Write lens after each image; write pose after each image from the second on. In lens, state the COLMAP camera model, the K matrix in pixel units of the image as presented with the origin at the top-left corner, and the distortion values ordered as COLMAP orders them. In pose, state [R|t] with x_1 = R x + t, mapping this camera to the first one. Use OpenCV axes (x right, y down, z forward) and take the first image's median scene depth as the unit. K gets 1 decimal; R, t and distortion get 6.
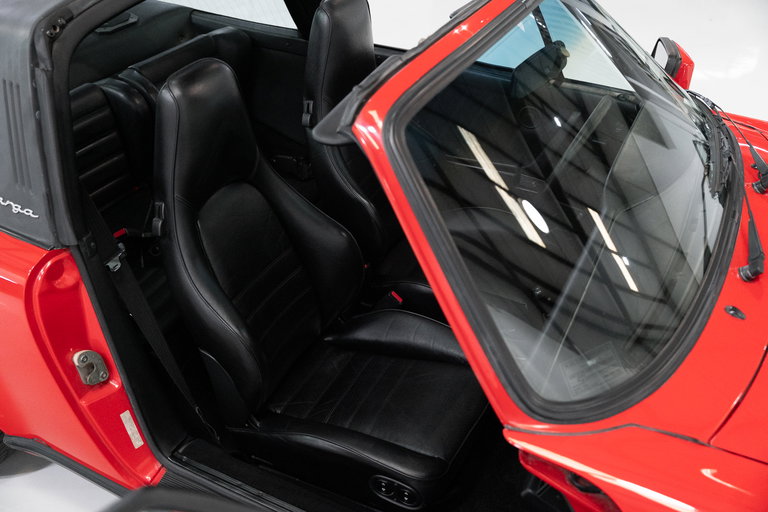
lens RADIAL K [[740.2, 0, 384.0], [0, 740.2, 256.0], [0, 0, 1]] dist [-0.003848, 0.010997]
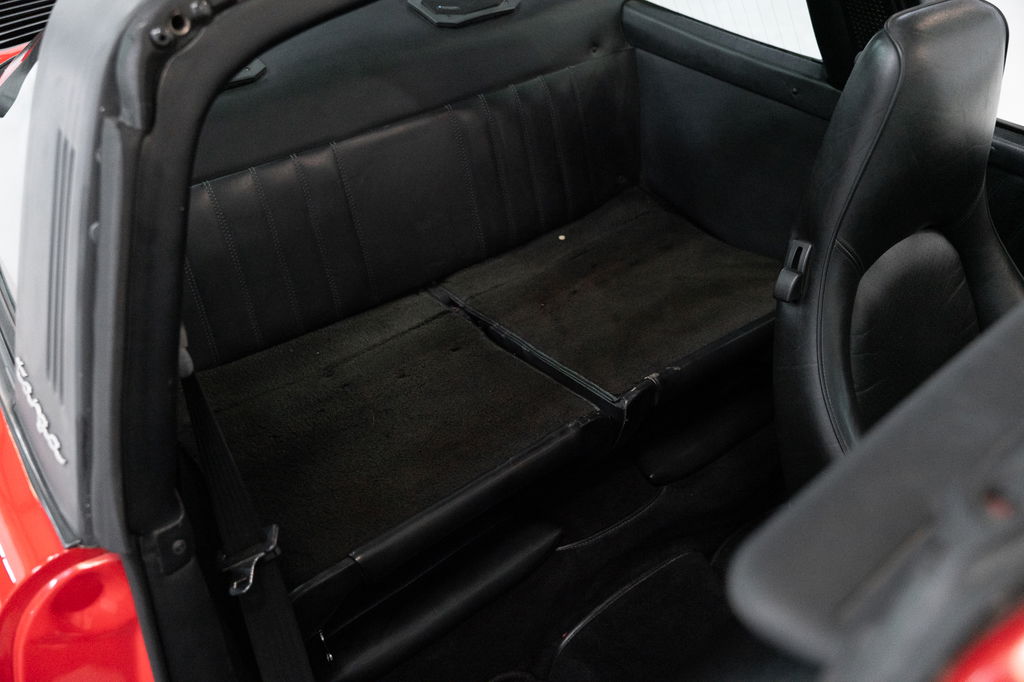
lens RADIAL K [[1035.1, 0, 512.0], [0, 1035.1, 341.0], [0, 0, 1]] dist [0.057518, 0.010585]
pose [[0.910775, 0.222512, -0.347819, -0.034049], [-0.220491, 0.974307, 0.045937, -0.152091], [0.349104, 0.034853, 0.936436, 0.397238]]
